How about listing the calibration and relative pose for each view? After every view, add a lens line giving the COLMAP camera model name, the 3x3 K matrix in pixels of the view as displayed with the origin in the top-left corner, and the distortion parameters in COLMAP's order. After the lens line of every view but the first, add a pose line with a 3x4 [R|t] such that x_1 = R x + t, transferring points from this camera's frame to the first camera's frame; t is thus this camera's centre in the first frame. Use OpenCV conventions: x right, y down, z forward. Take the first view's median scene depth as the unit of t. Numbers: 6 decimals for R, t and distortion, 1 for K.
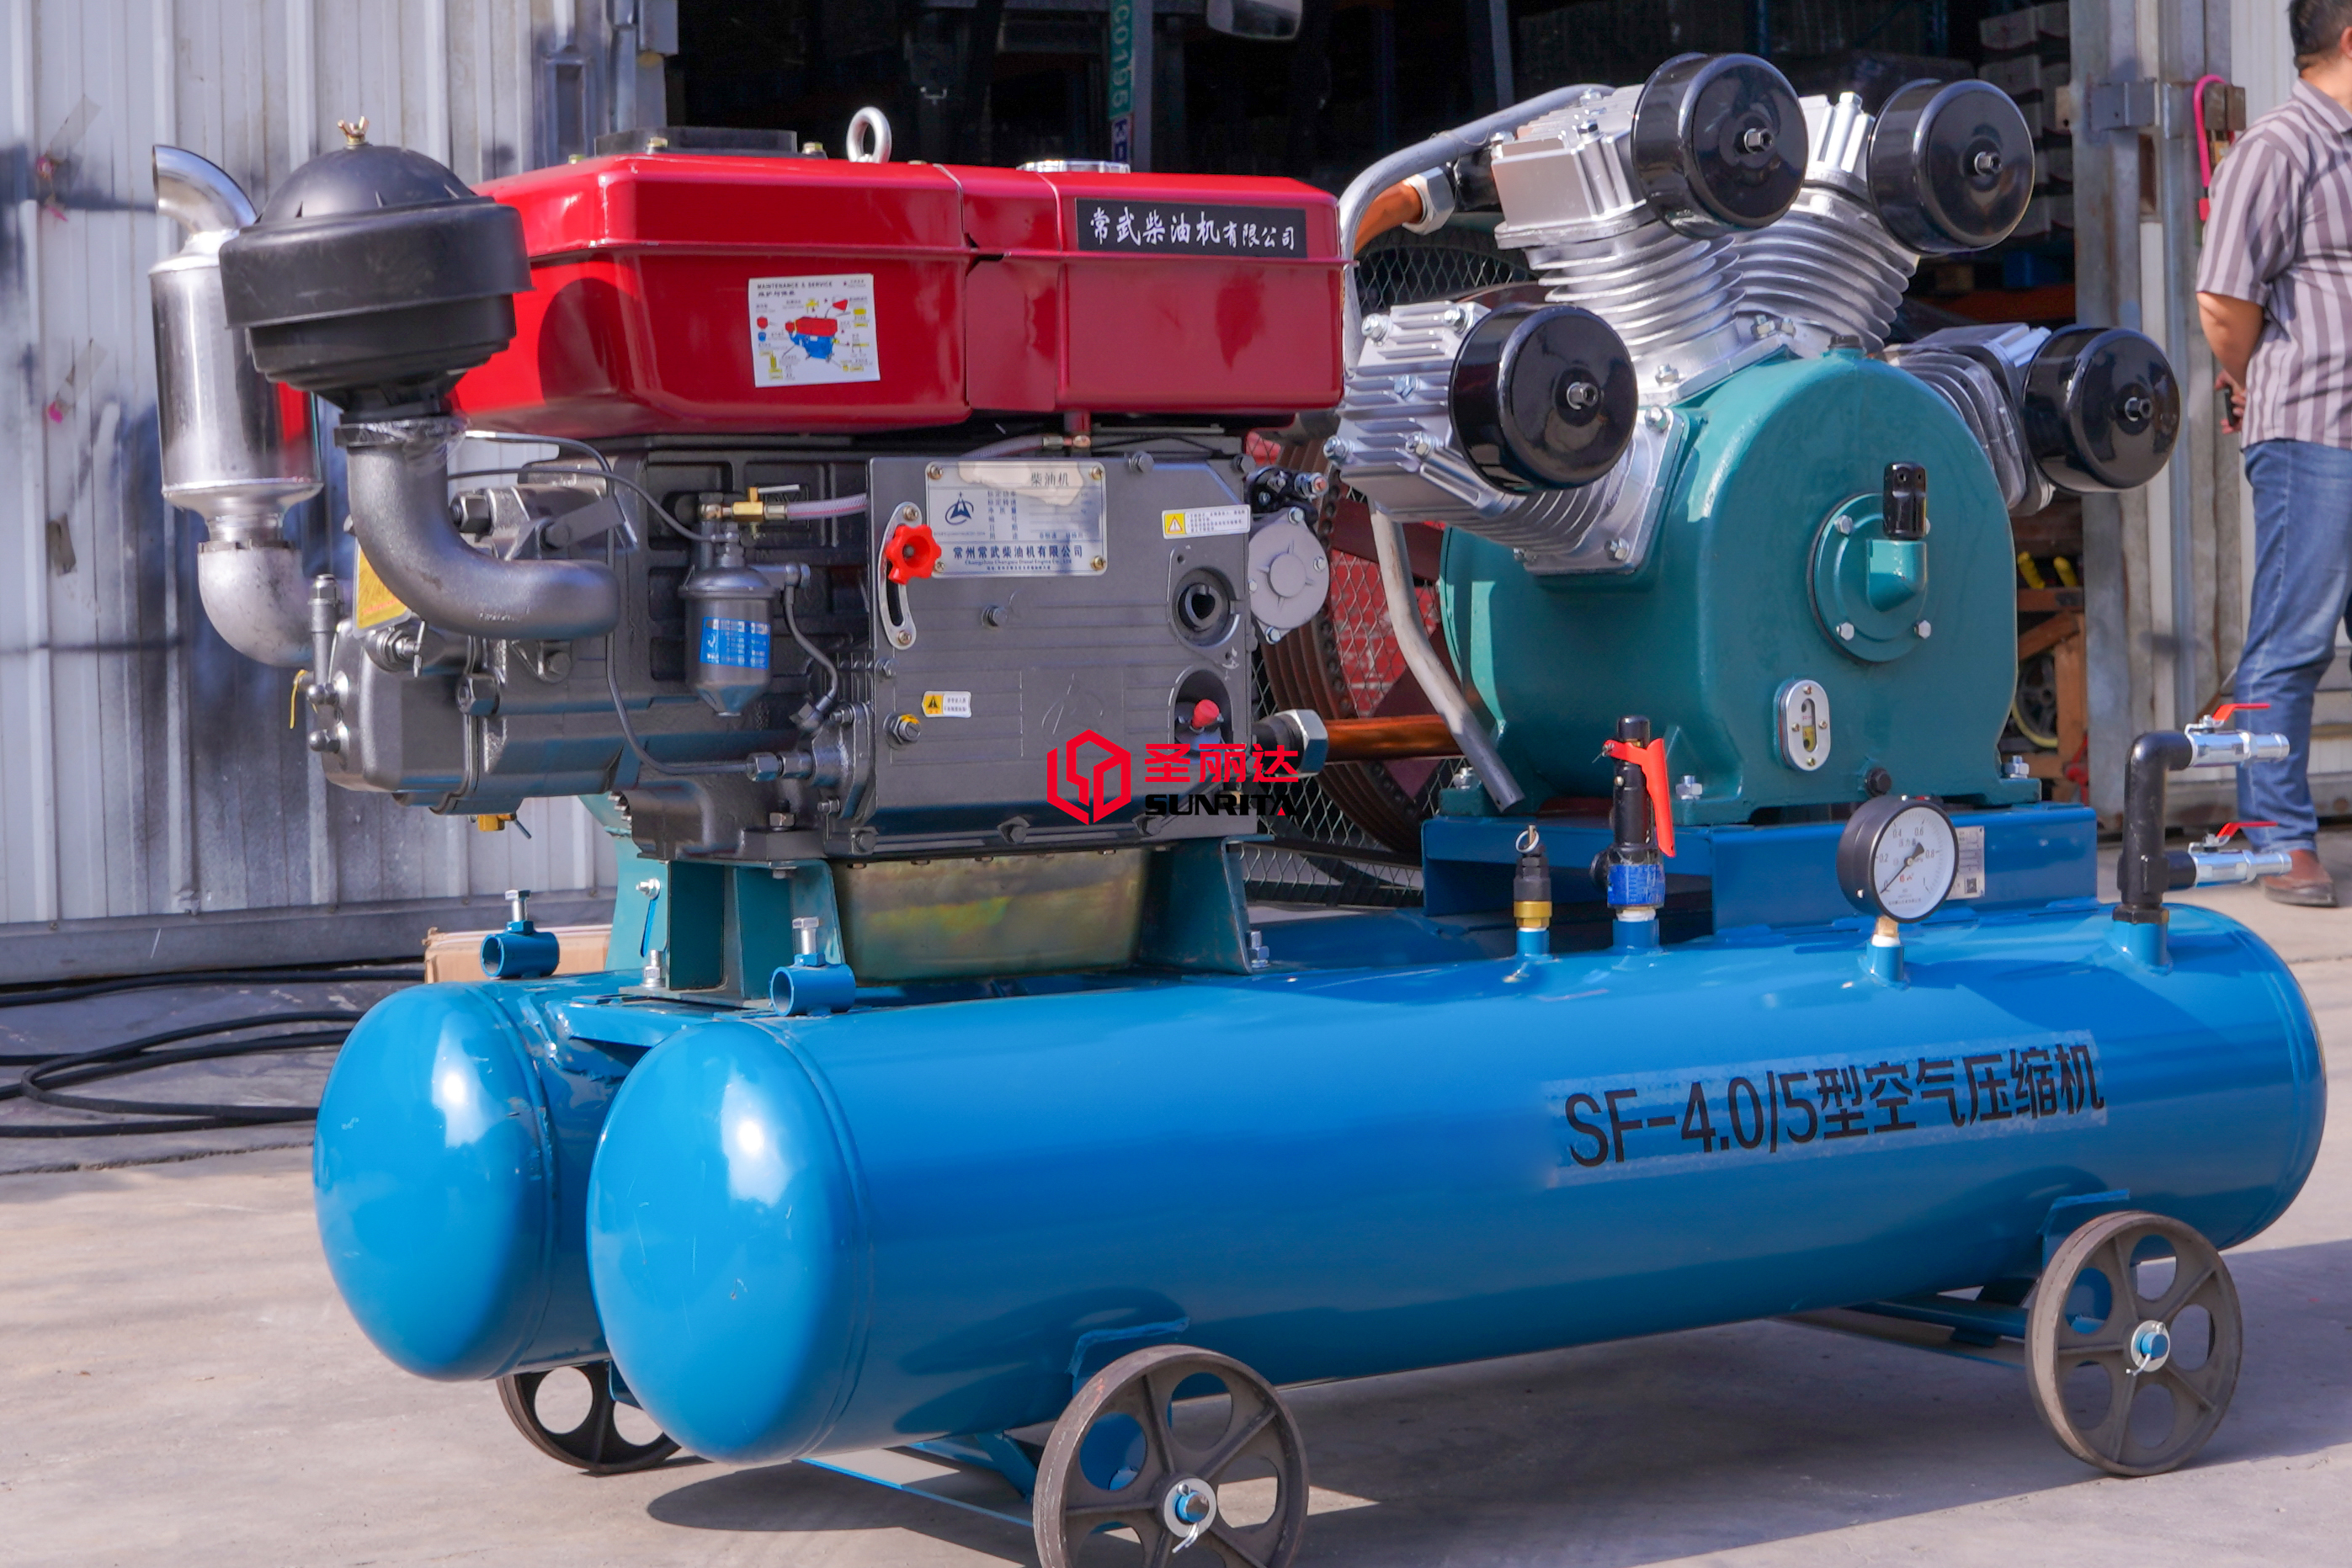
lens RADIAL K [[4592.2, 0, 1178.7], [0, 4592.2, 735.7], [0, 0, 1]] dist [-0.019361, 0.147869]
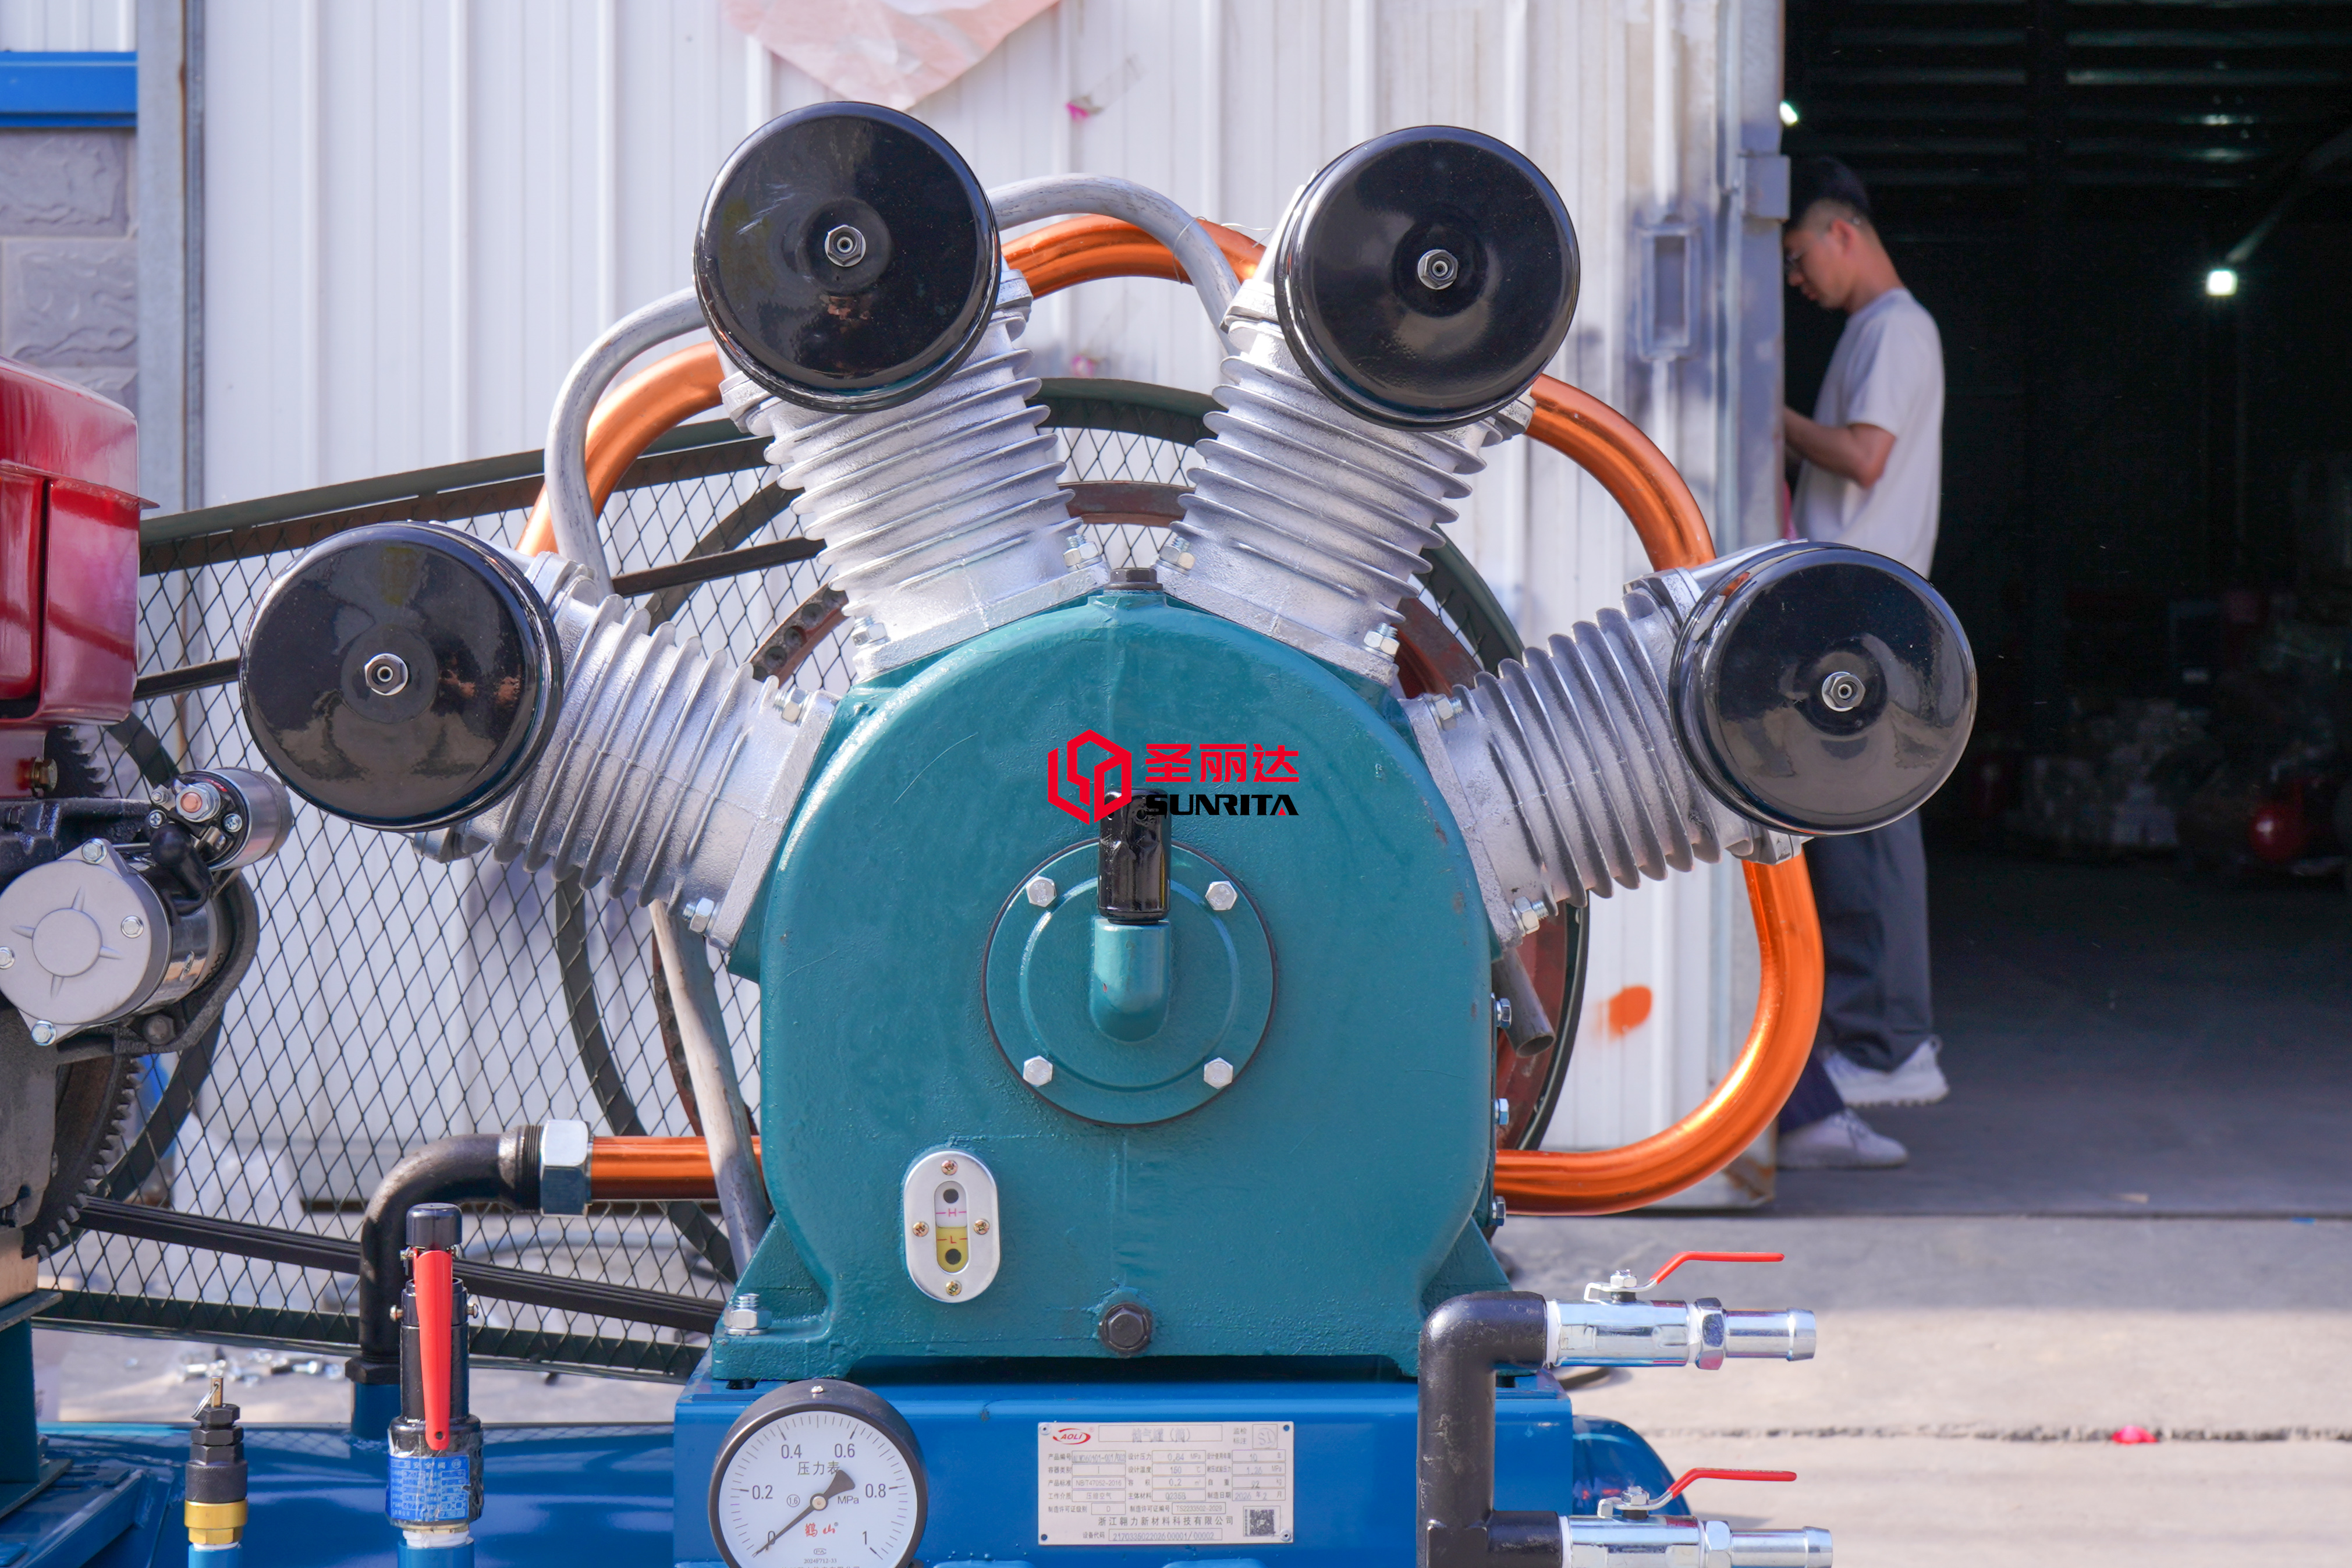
lens RADIAL K [[3951.9, 0, 1178.3], [0, 3951.9, 857.5], [0, 0, 1]] dist [-0.001121, 0.025229]
pose [[0.831496, 0.040588, -0.554046, 0.485697], [-0.040714, 0.999098, 0.012090, -0.062959], [0.554037, 0.012505, 0.832398, 0.645303]]
